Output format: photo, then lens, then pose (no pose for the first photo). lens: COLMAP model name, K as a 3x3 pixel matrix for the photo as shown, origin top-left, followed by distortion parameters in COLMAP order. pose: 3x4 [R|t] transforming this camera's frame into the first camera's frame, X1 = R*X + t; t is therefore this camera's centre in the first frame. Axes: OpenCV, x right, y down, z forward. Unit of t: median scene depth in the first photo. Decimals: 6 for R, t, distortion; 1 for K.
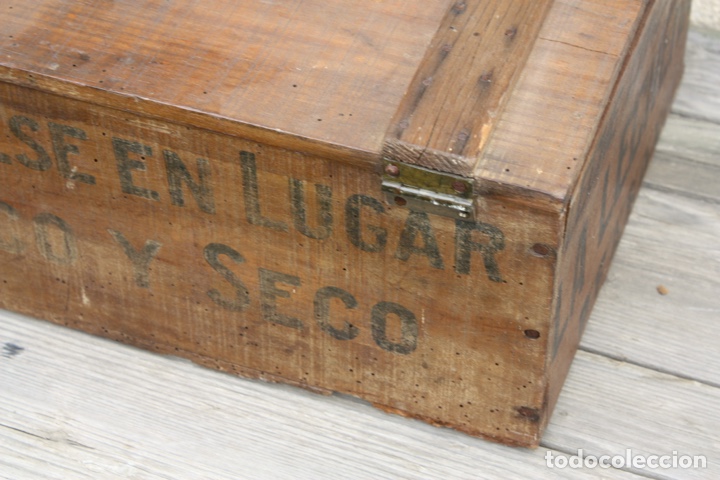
lens RADIAL K [[1411.7, 0, 360.0], [0, 1411.7, 240.0], [0, 0, 1]] dist [0.007192, 0.207791]
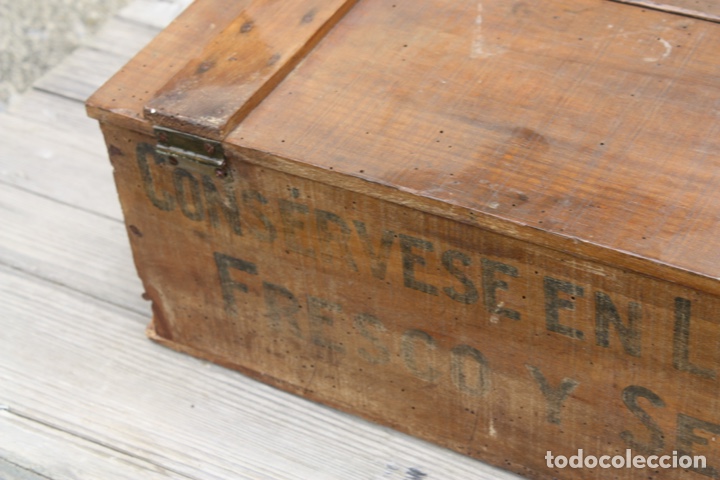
lens RADIAL K [[1411.7, 0, 360.0], [0, 1411.7, 240.0], [0, 0, 1]] dist [0.007192, 0.207791]
pose [[0.988639, 0.050828, -0.141454, -0.161186], [-0.062051, 0.995169, -0.076086, -0.012367], [0.136904, 0.083999, 0.987016, -0.030330]]
